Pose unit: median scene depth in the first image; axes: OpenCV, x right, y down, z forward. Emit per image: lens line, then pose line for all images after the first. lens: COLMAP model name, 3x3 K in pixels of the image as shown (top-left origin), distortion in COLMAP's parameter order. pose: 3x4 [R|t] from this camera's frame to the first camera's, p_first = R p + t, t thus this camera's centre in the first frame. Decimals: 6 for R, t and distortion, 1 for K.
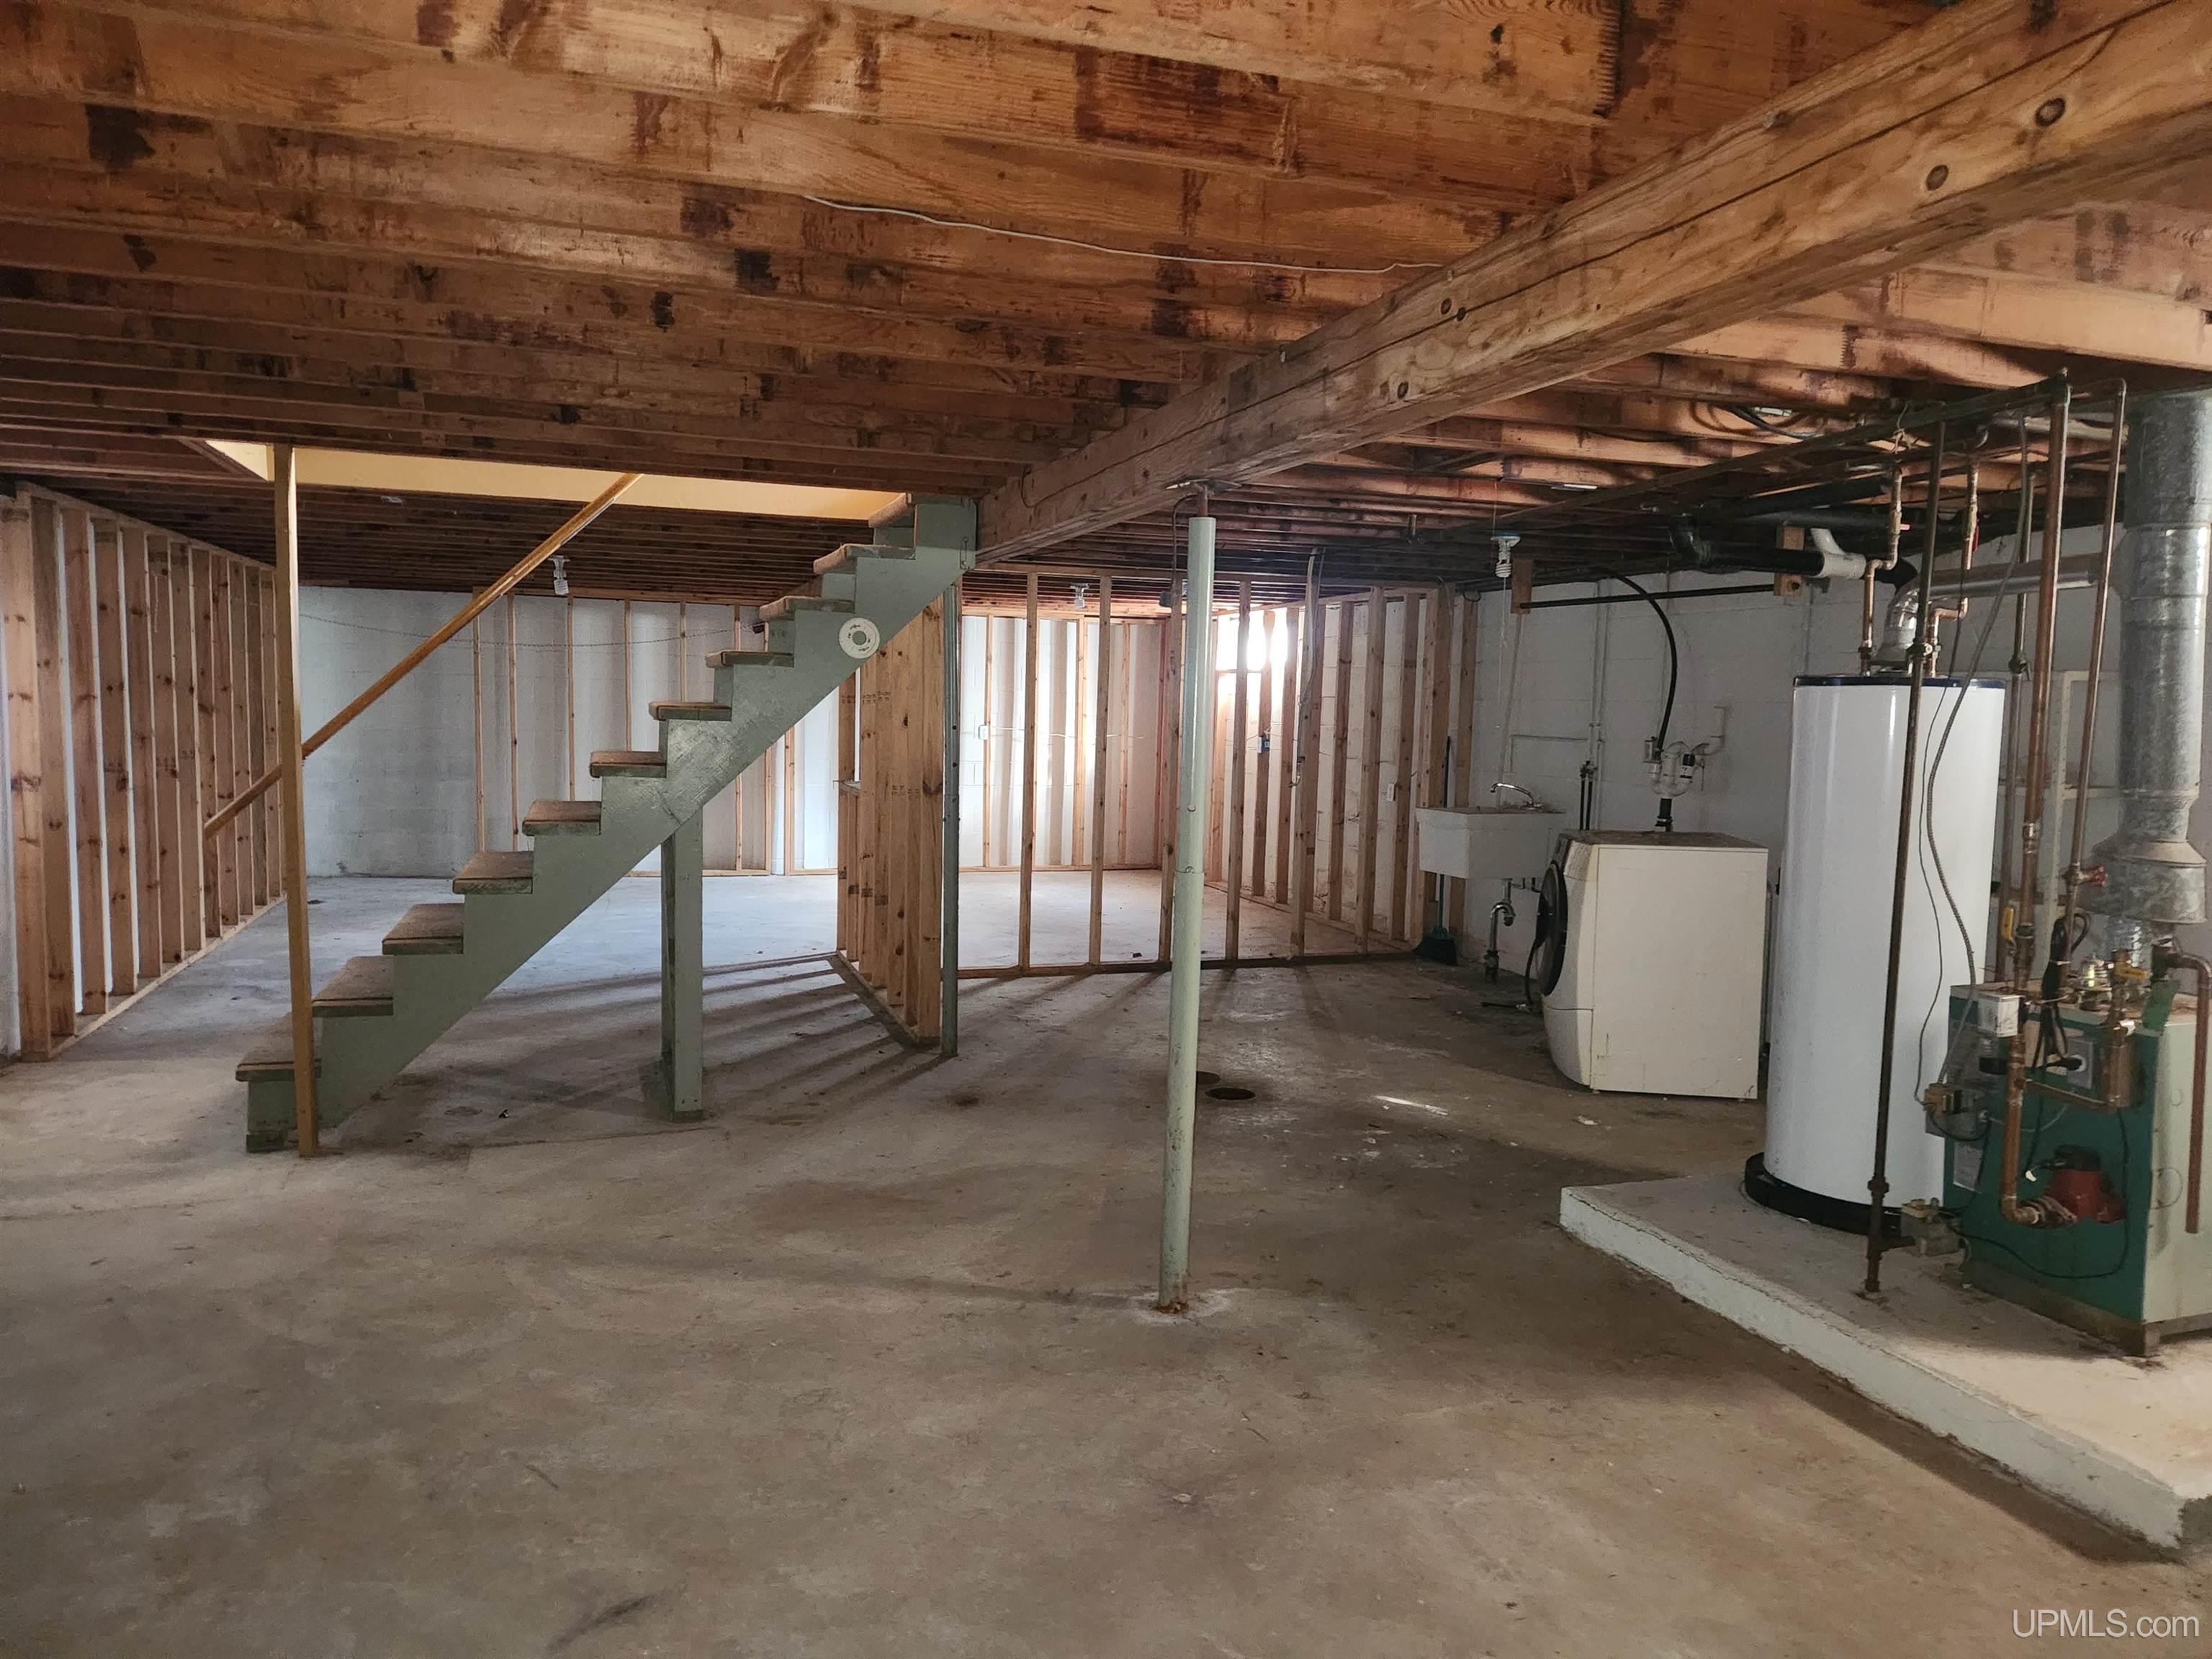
lens RADIAL K [[1509.0, 0, 1138.6], [0, 1509.0, 837.9], [0, 0, 1]] dist [0.049551, -0.055473]
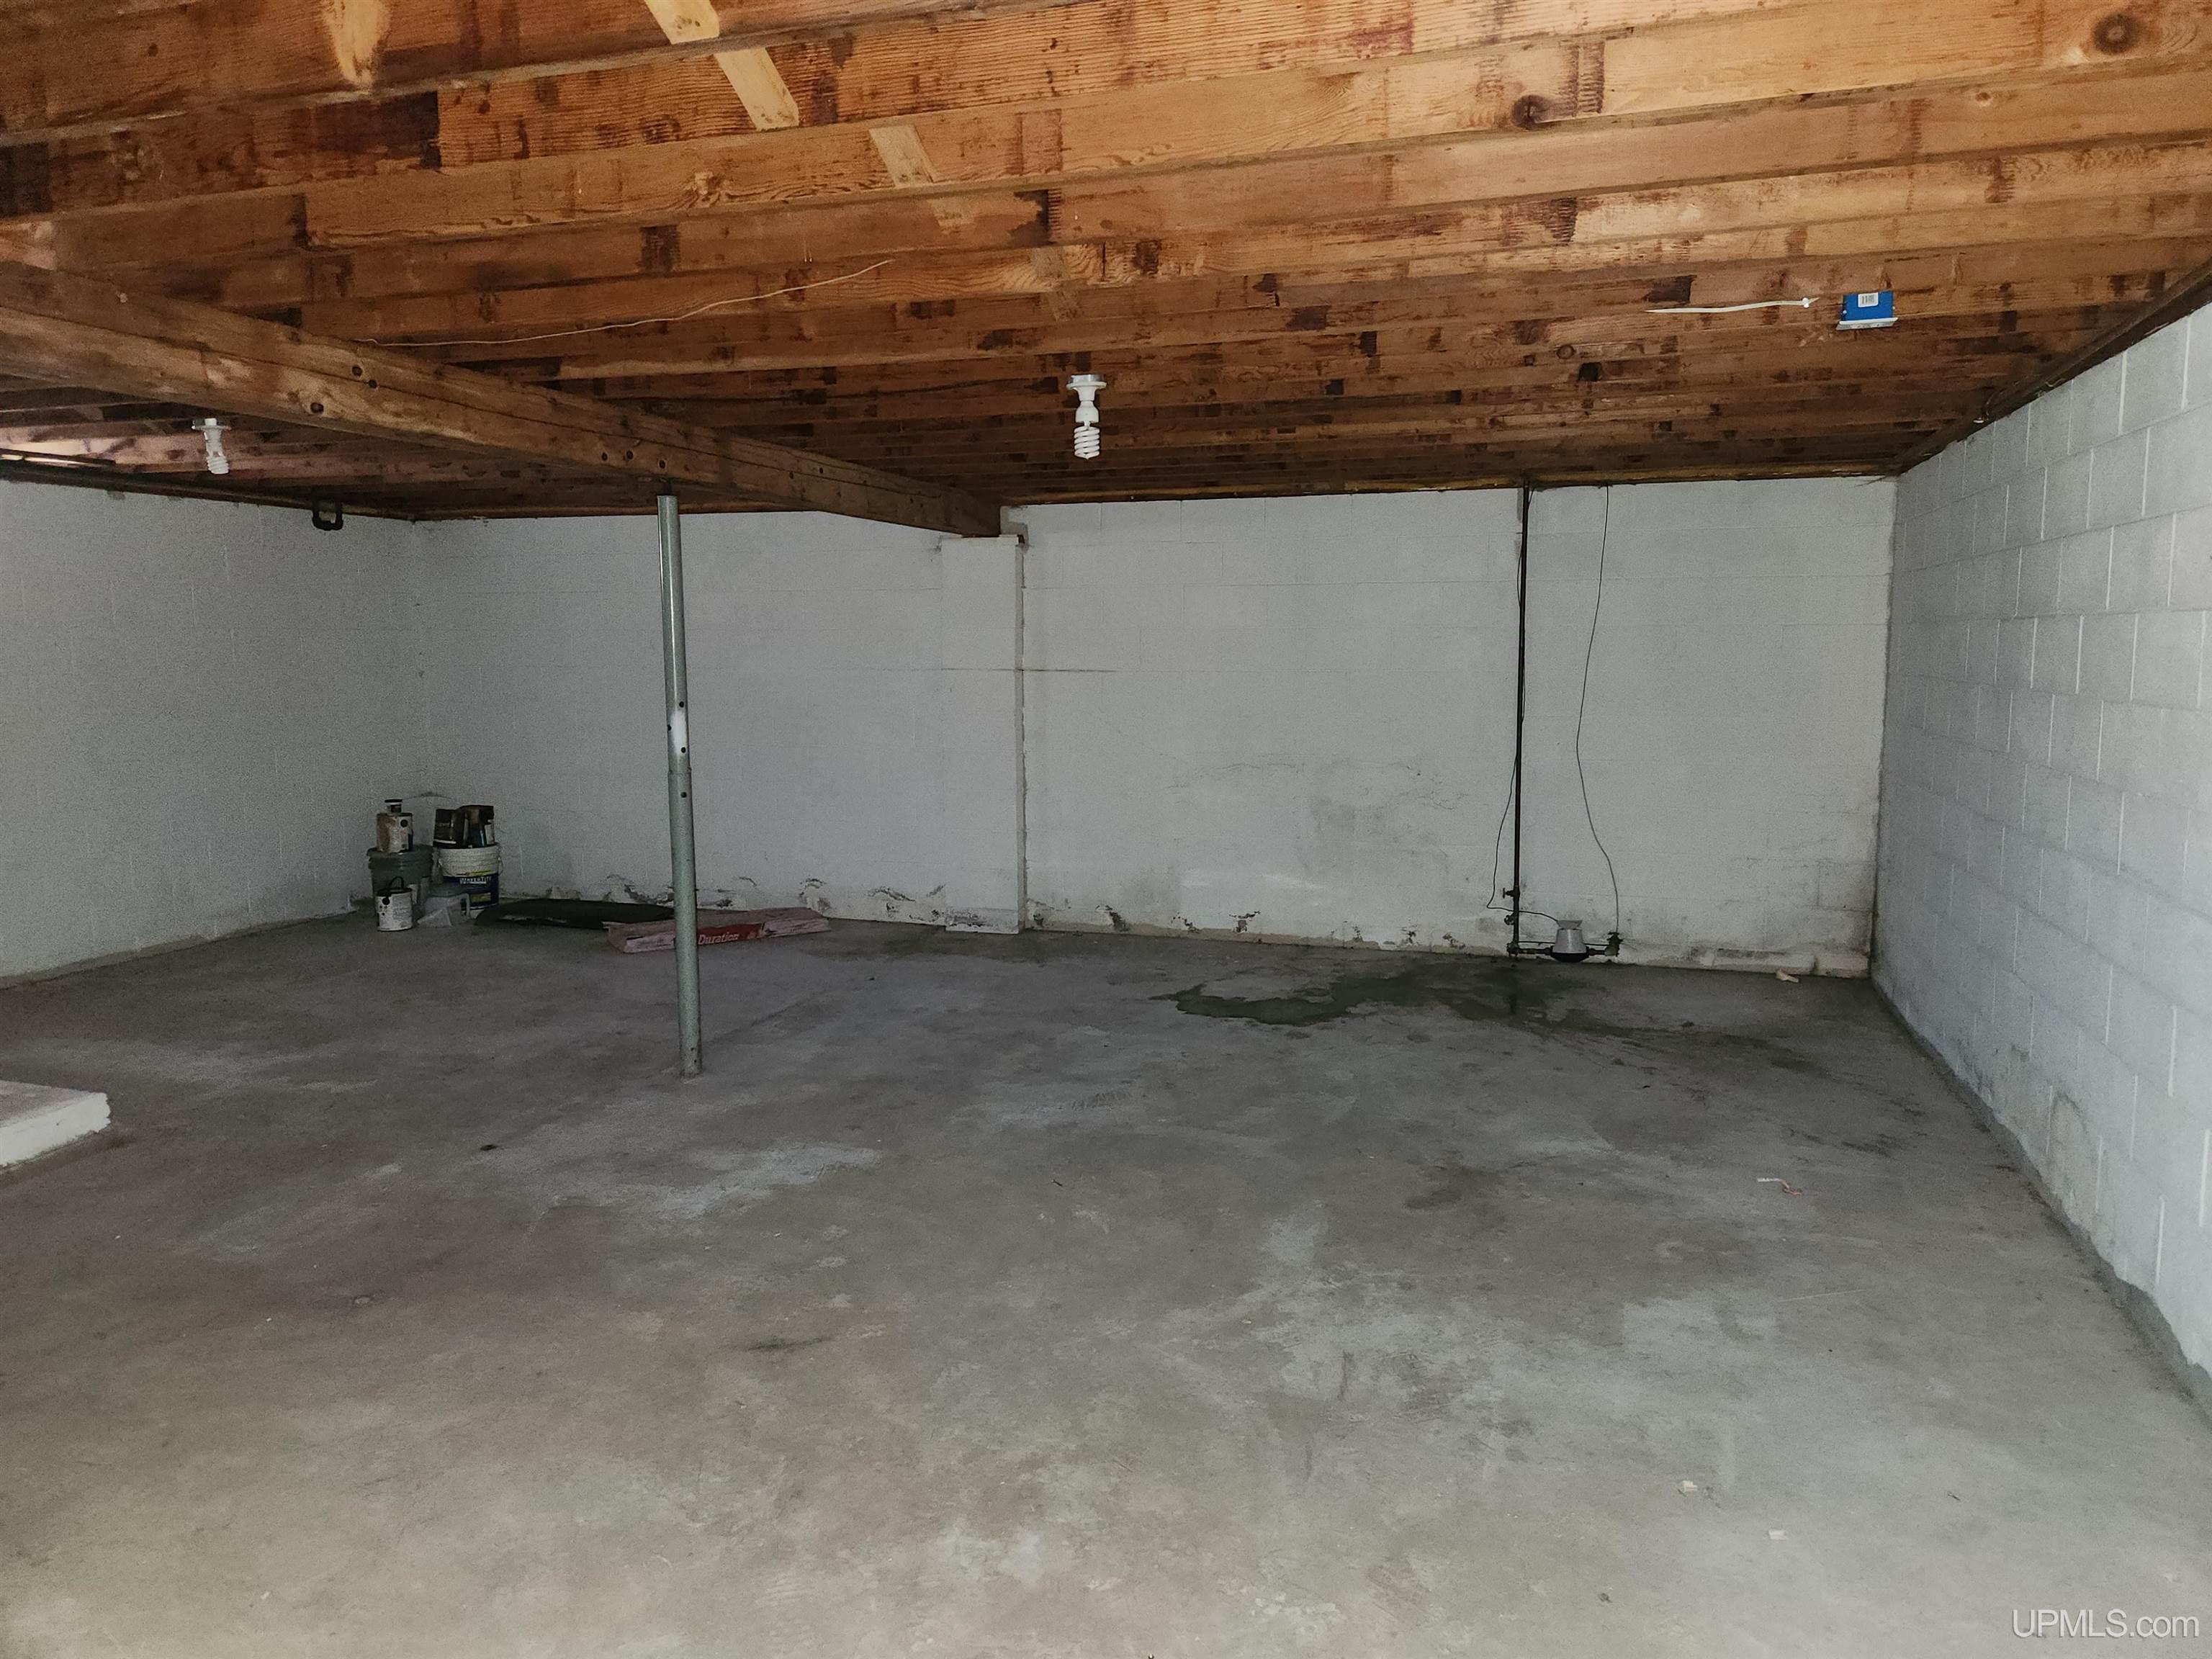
lens RADIAL K [[1485.9, 0, 1111.5], [0, 1485.9, 808.6], [0, 0, 1]] dist [0.054468, -0.043904]
pose [[-0.802789, -0.092645, 0.589021, -1.036968], [0.034314, 0.979040, 0.200757, -0.154102], [-0.595275, 0.181378, -0.782784, 1.409344]]
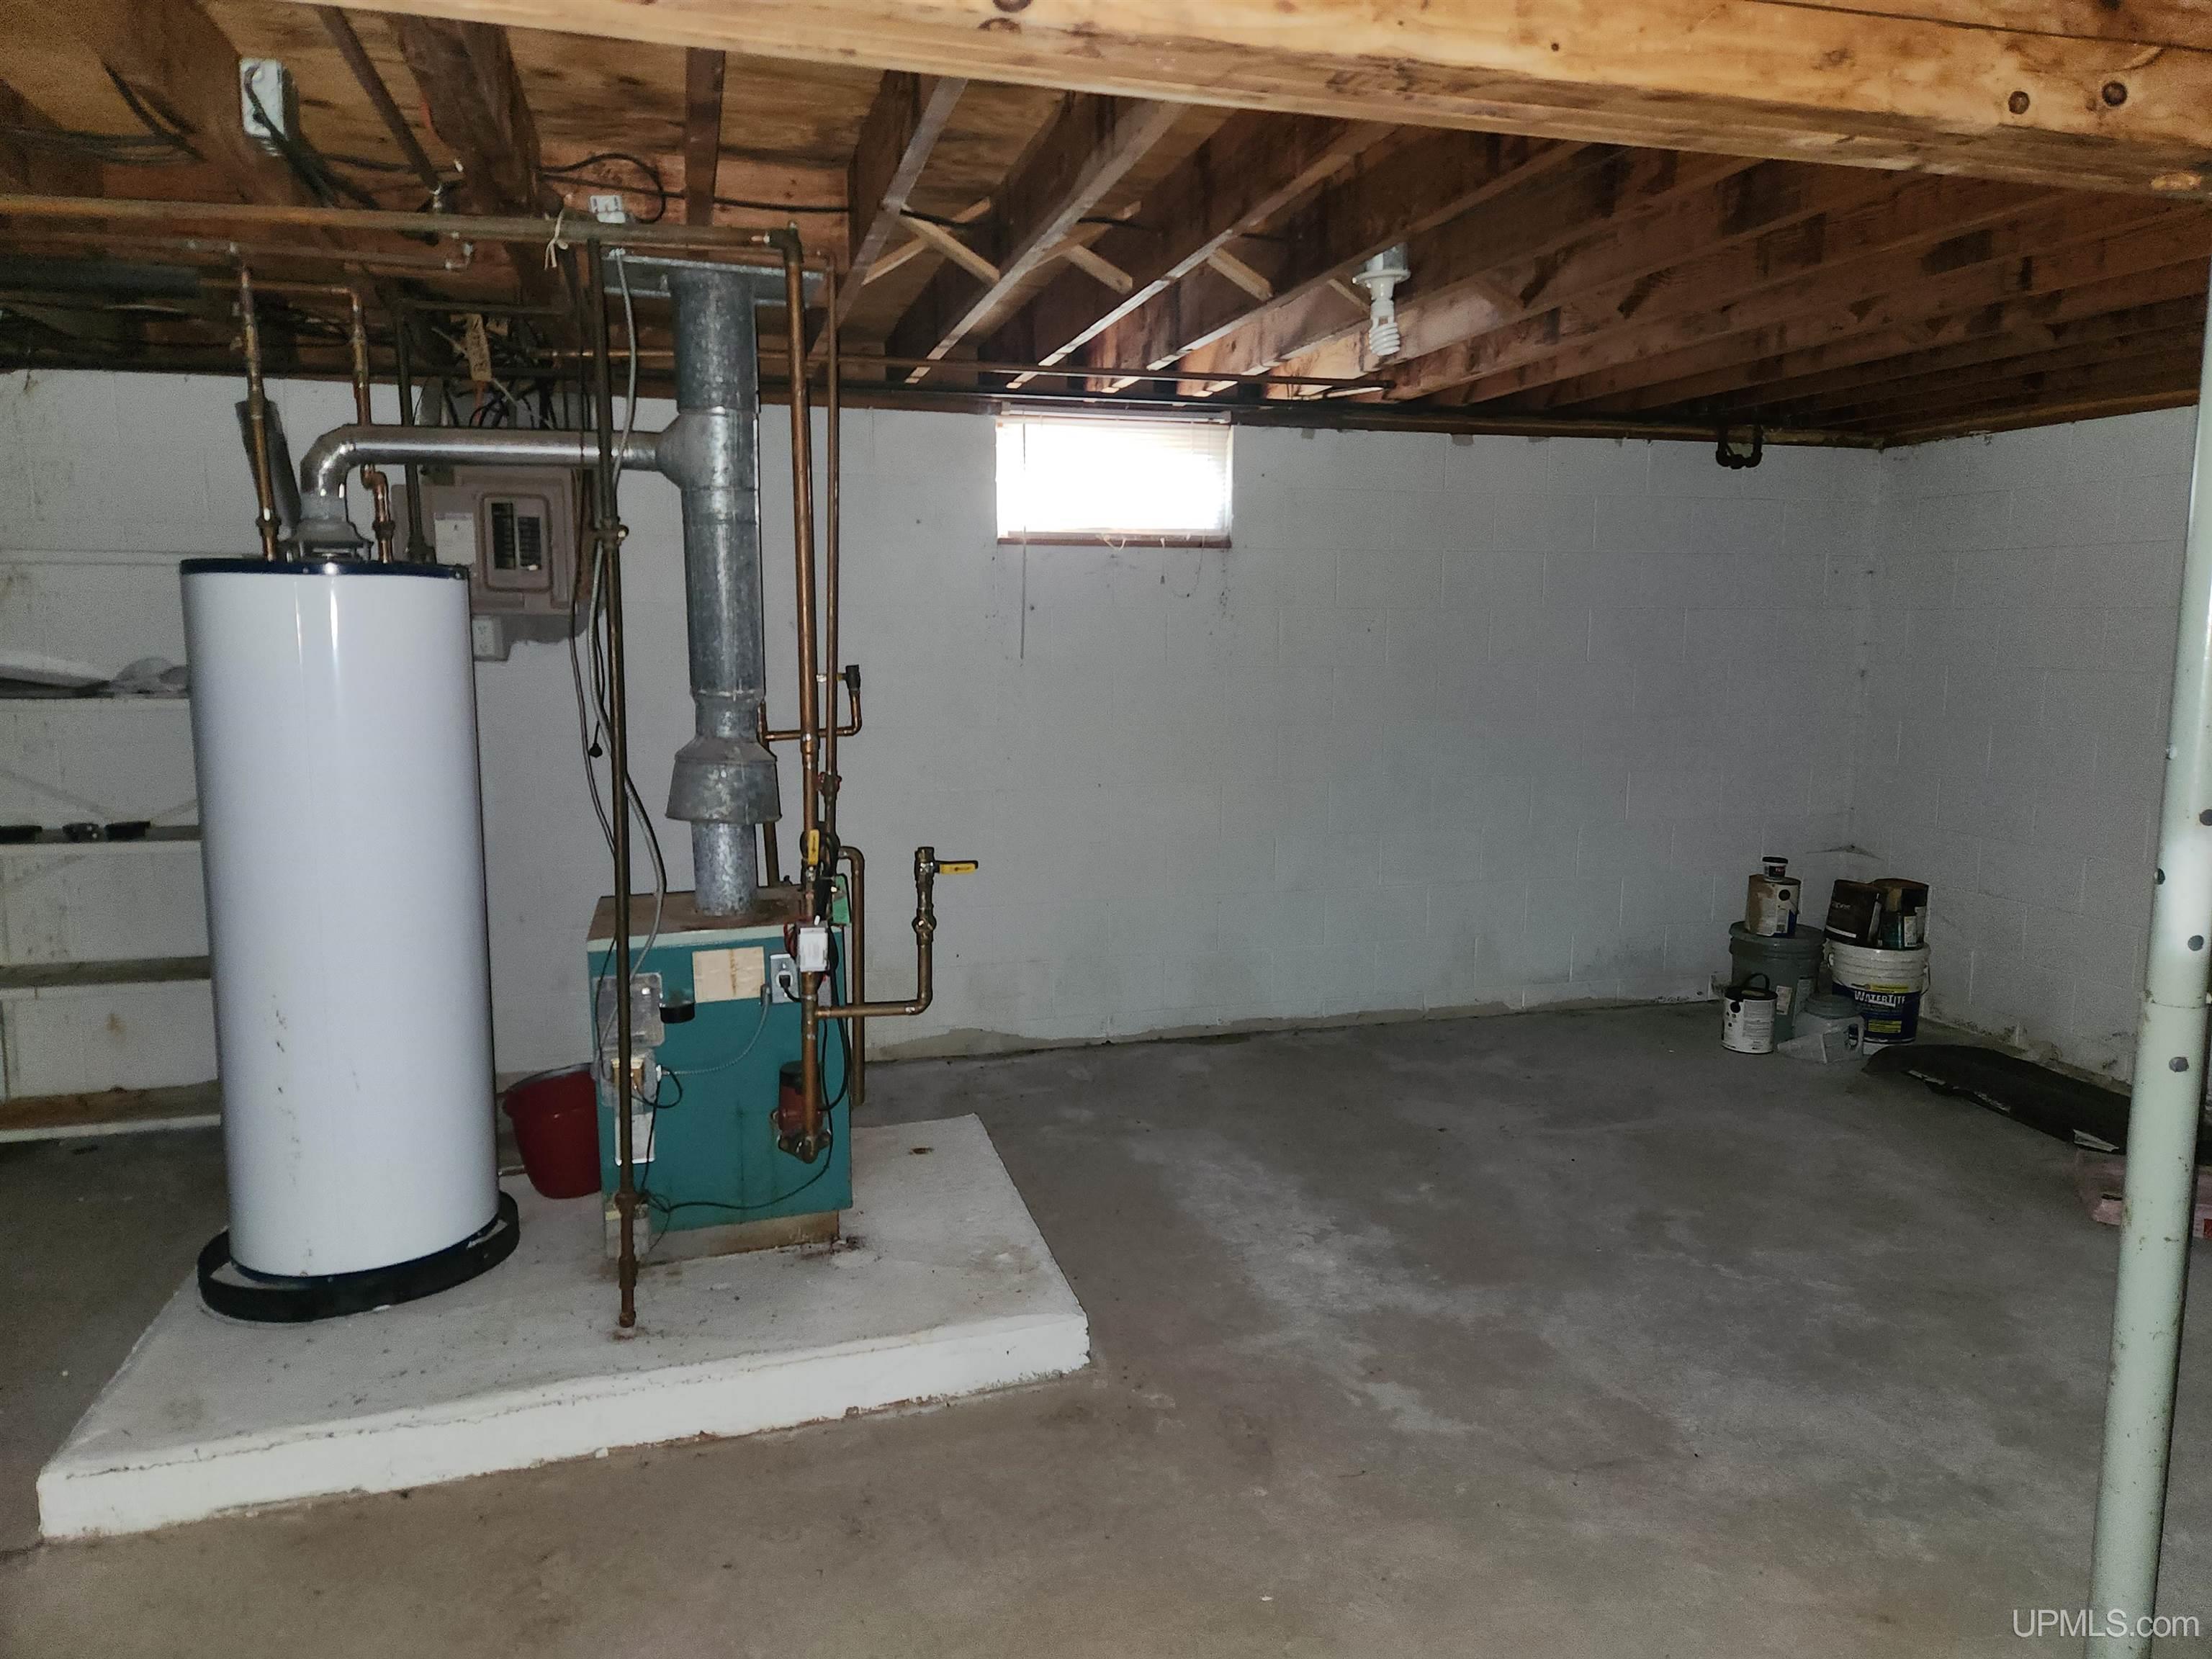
lens RADIAL K [[1485.9, 0, 1111.5], [0, 1485.9, 808.6], [0, 0, 1]] dist [0.054468, -0.043904]
pose [[0.049092, -0.155088, 0.986680, -0.292134], [0.085520, 0.984896, 0.150553, -0.083107], [-0.995126, 0.076990, 0.061614, 0.782956]]
